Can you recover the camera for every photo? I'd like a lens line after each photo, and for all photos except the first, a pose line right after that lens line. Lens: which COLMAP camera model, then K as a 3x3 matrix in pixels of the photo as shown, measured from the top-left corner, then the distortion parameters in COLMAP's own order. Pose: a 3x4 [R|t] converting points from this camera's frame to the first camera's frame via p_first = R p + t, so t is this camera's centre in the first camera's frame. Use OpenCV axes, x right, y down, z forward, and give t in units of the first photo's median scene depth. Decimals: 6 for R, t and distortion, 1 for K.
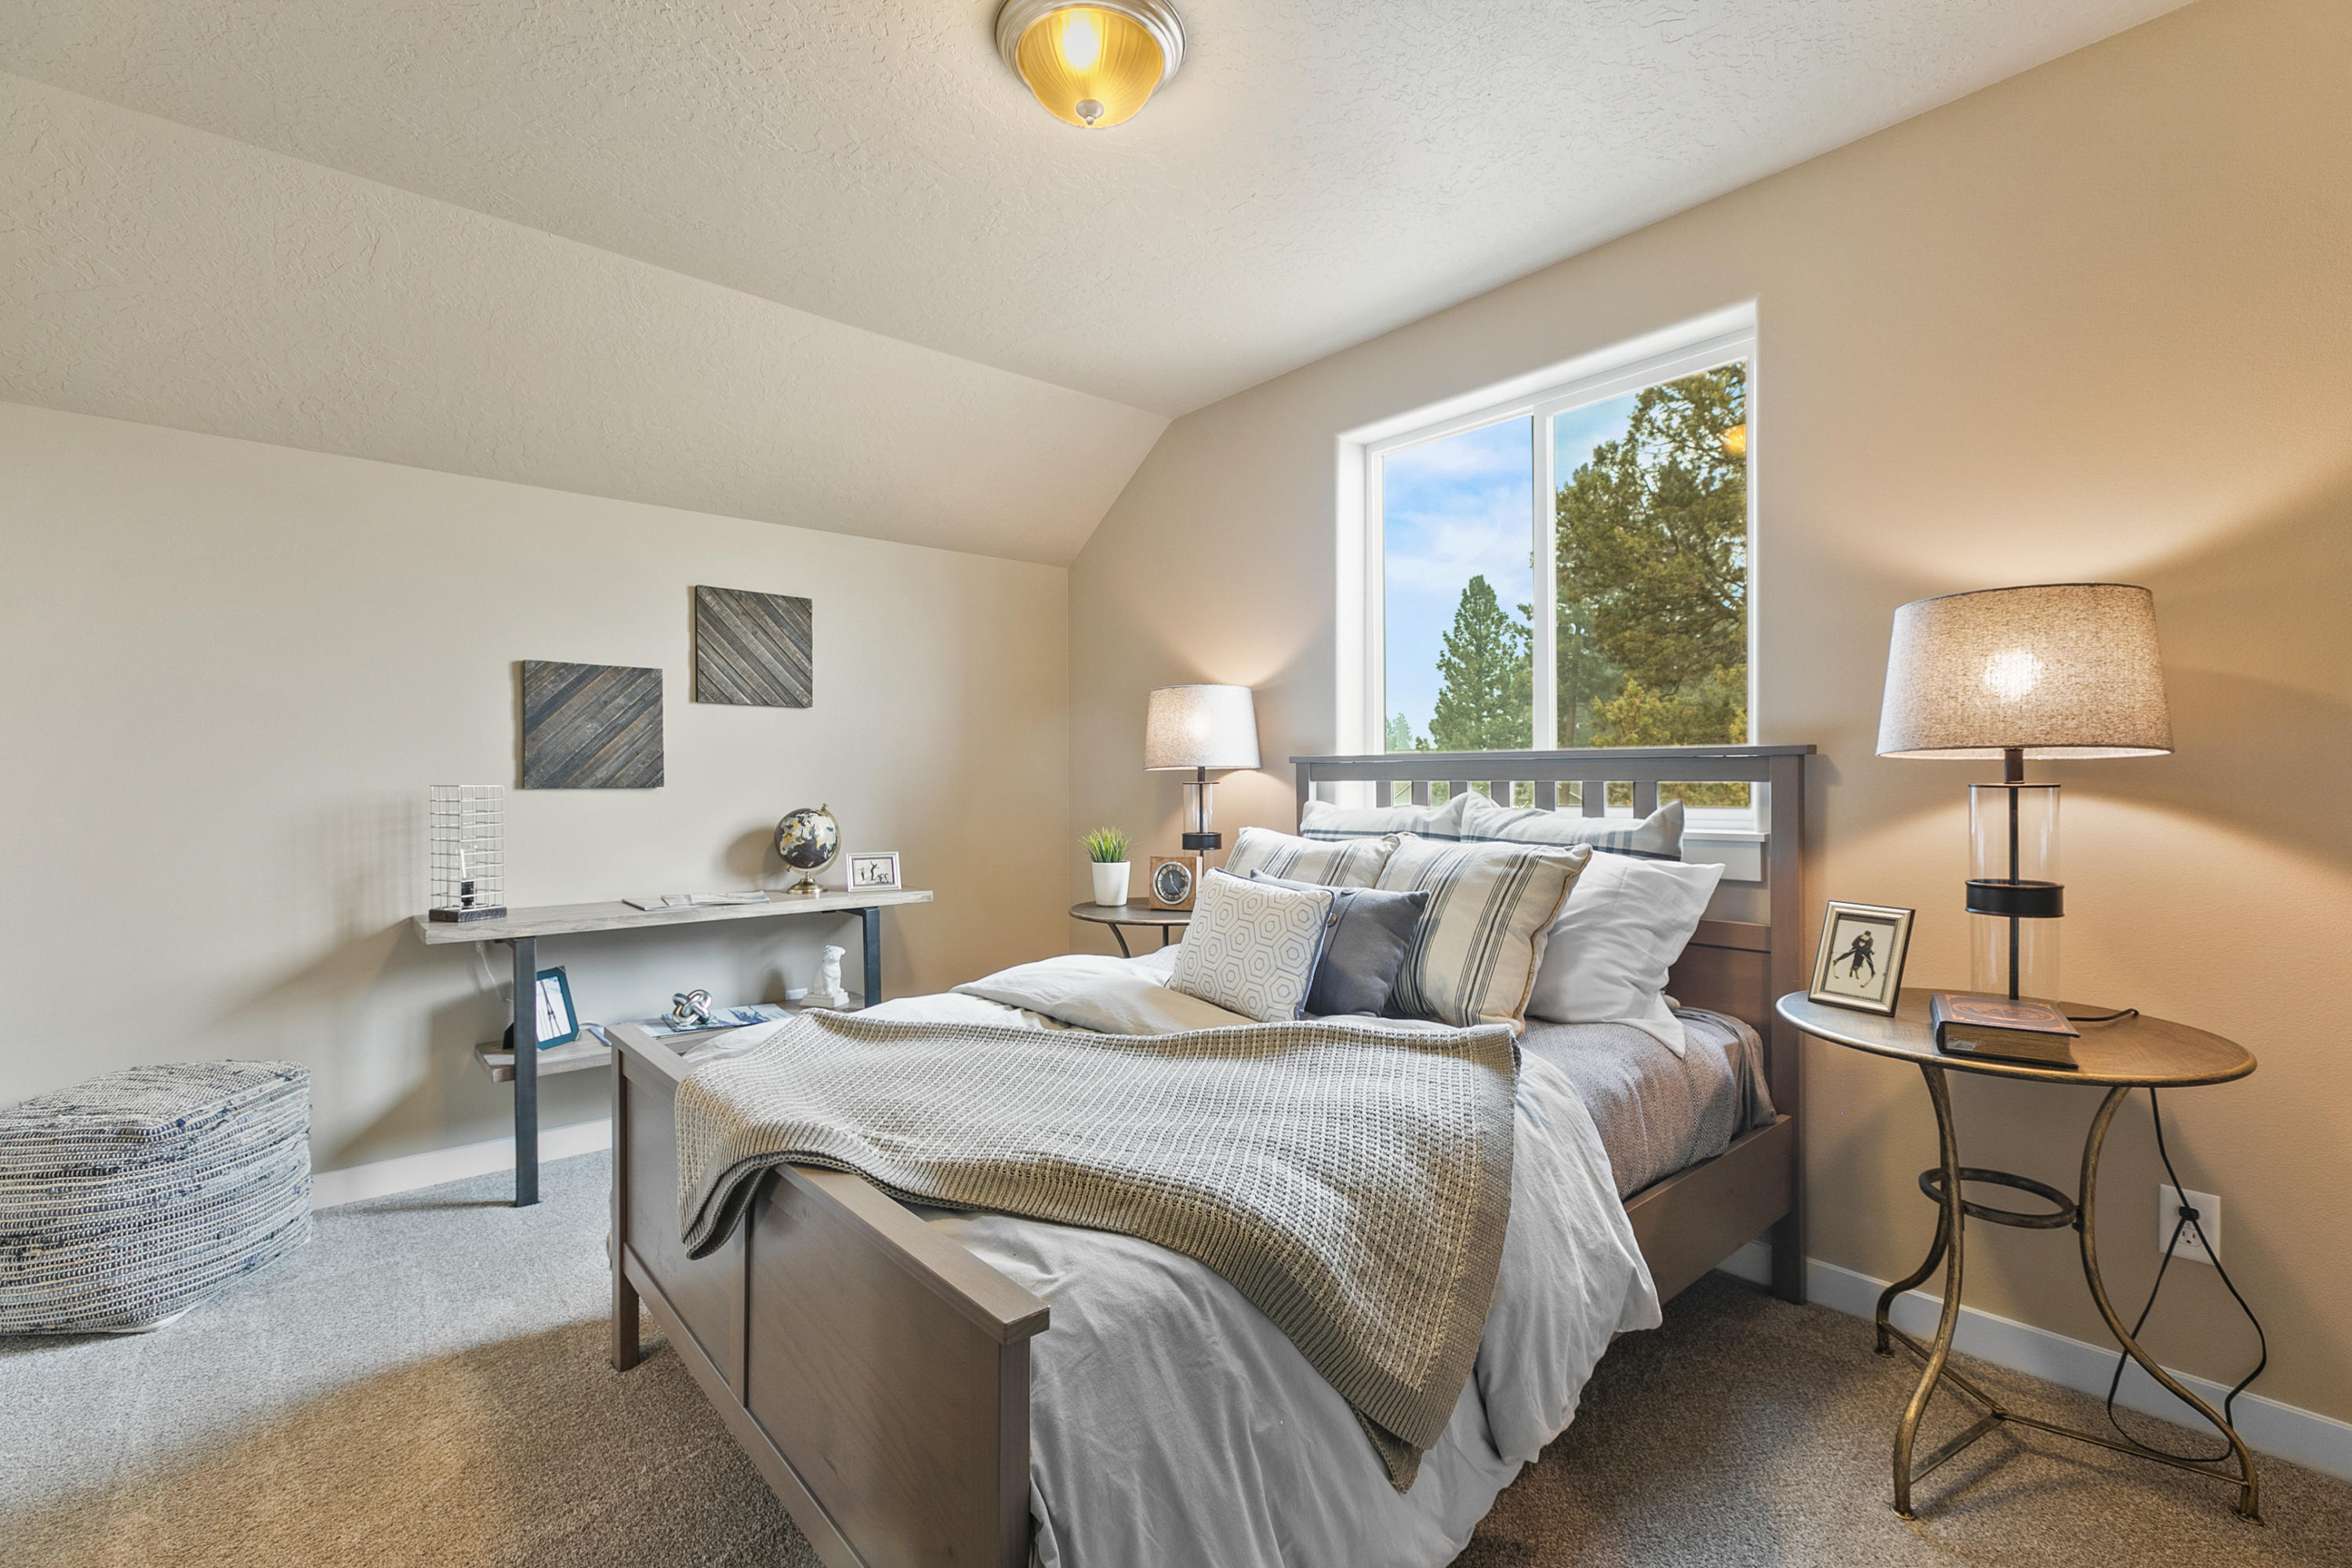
lens RADIAL K [[1038.6, 0, 1176.2], [0, 1038.6, 779.6], [0, 0, 1]] dist [-0.000778, -0.000932]
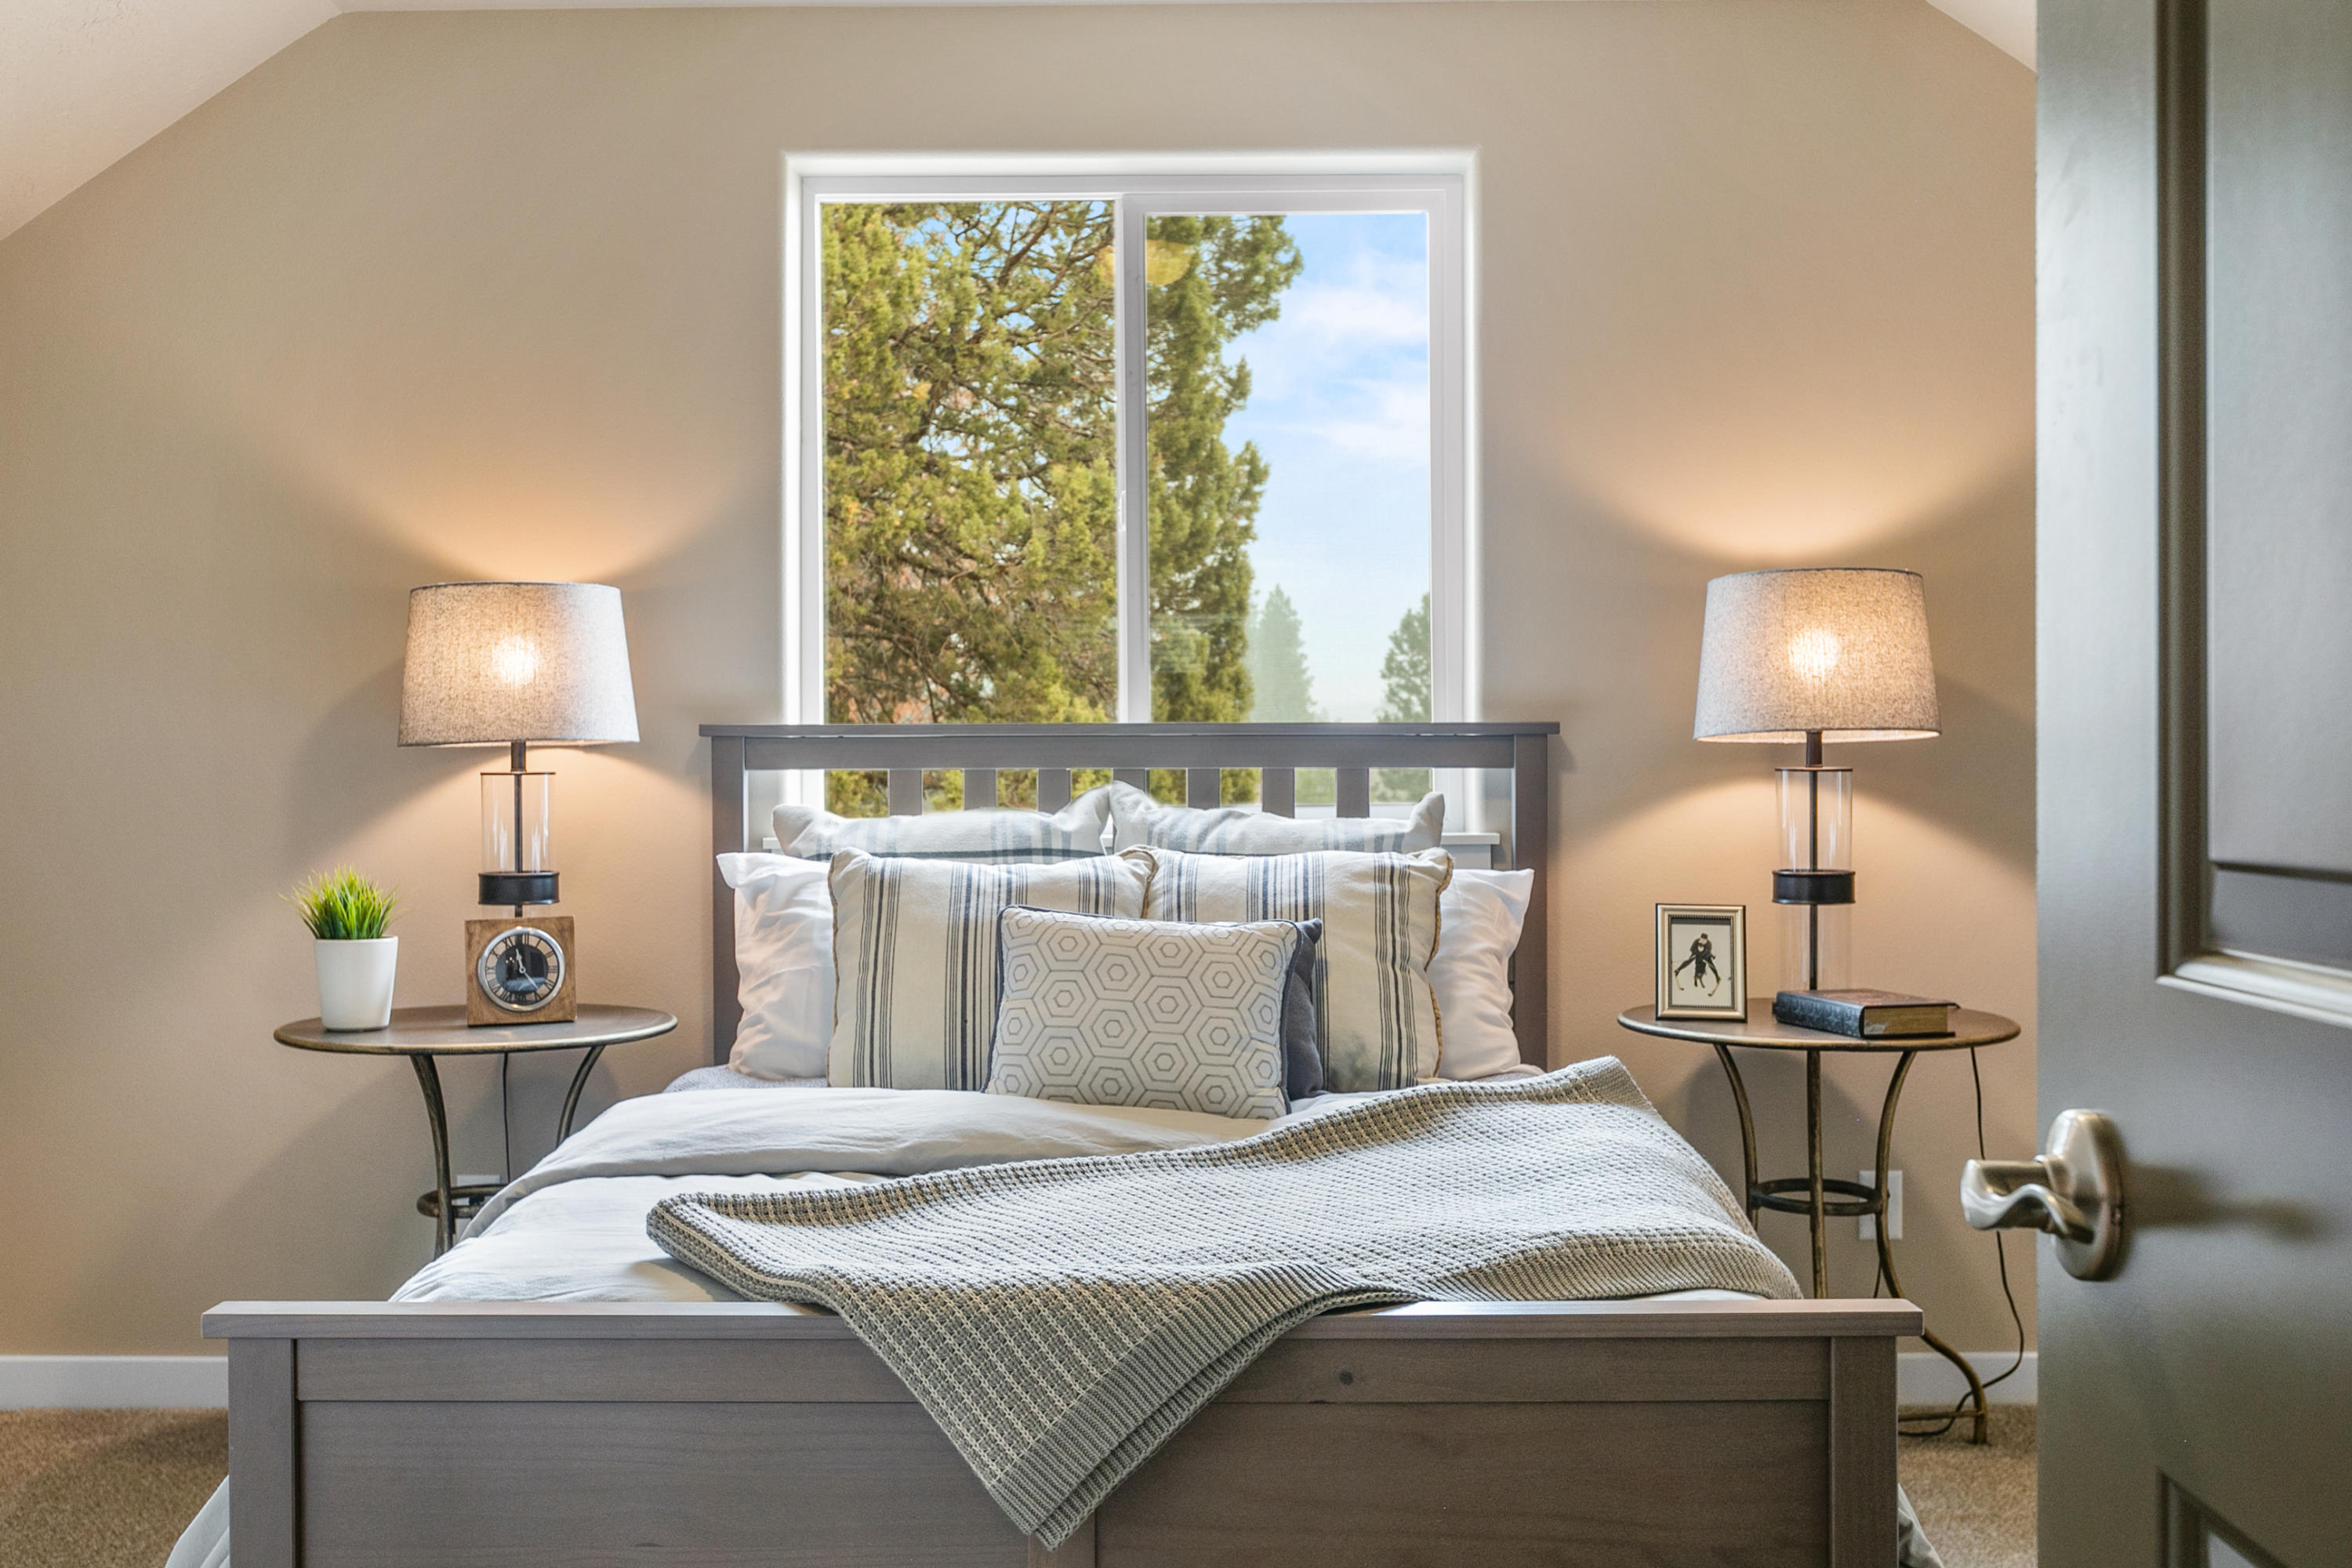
lens RADIAL K [[2259.4, 0, 1173.2], [0, 2259.4, 774.4], [0, 0, 1]] dist [-0.015857, 0.000000]
pose [[0.673072, -0.003332, 0.739569, -1.083246], [0.002267, 0.999994, 0.002442, 0.003434], [-0.739573, 0.000033, 0.673076, 0.032825]]
